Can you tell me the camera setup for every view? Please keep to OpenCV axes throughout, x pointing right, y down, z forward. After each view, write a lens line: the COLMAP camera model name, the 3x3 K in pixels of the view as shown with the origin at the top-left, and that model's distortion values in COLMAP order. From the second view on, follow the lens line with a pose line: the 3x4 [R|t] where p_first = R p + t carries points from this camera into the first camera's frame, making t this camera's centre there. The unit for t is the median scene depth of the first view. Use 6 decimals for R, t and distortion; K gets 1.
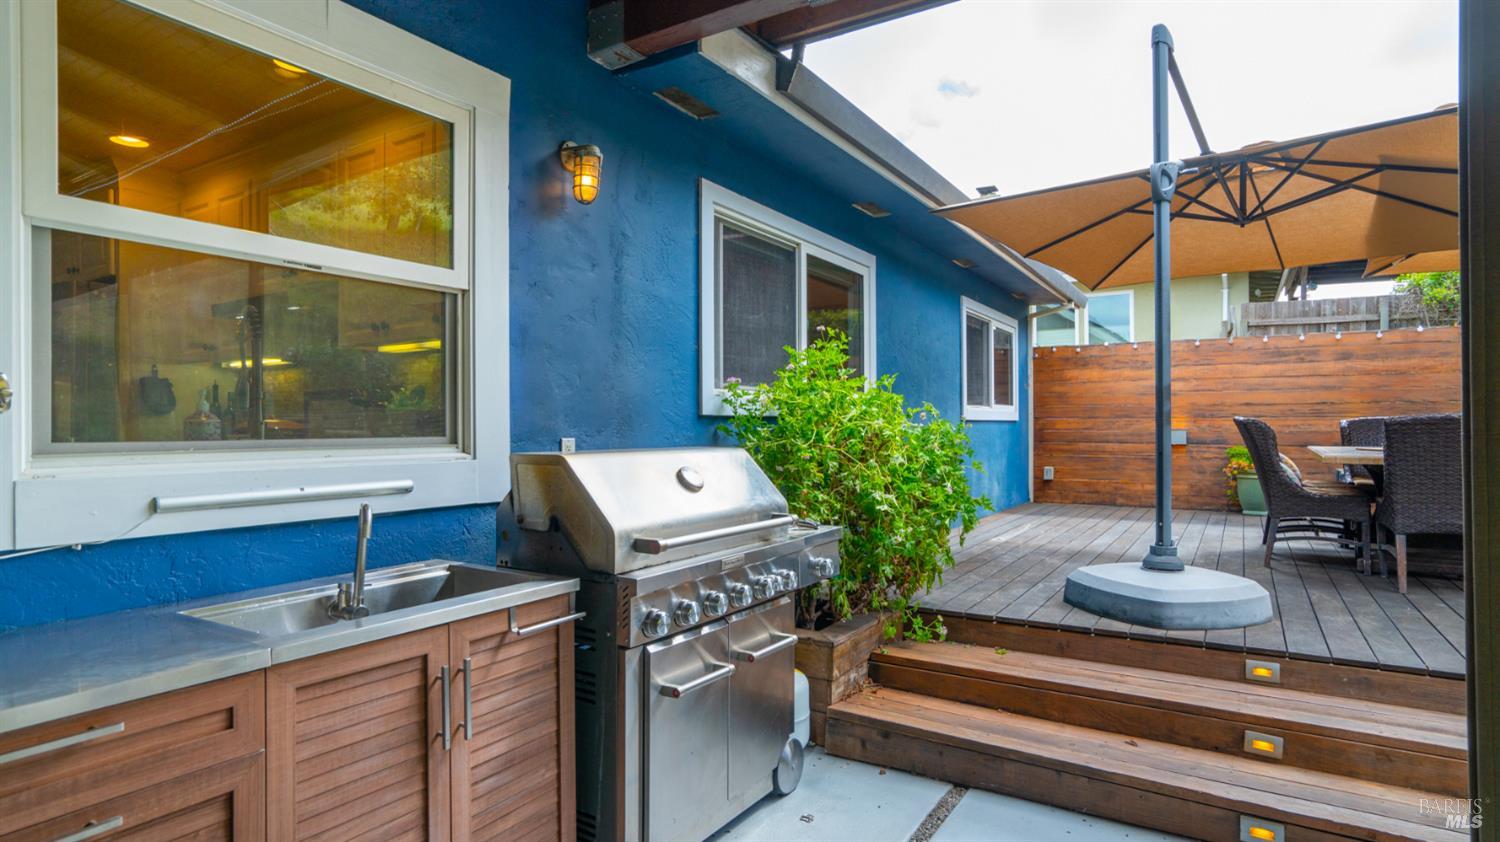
lens RADIAL K [[802.5, 0, 750.0], [0, 802.5, 421.0], [0, 0, 1]] dist [-0.001970, 0.001001]
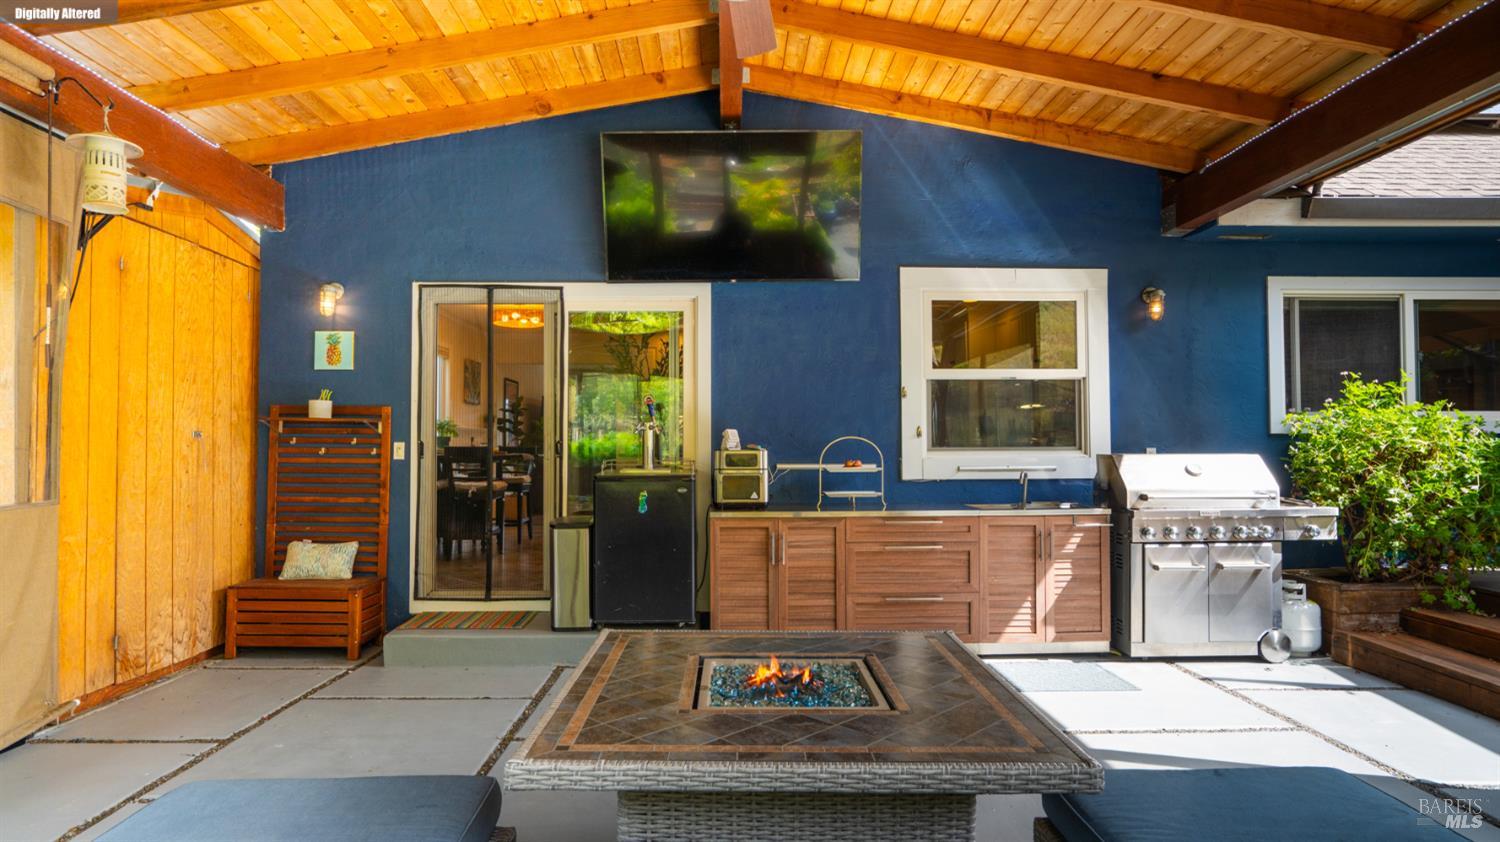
lens RADIAL K [[802.5, 0, 750.0], [0, 802.5, 421.0], [0, 0, 1]] dist [-0.001970, 0.001001]
pose [[0.555207, -0.023226, -0.831388, 0.865611], [0.006574, 0.999701, -0.023537, -0.003787], [0.831686, 0.007603, 0.555194, -0.858085]]
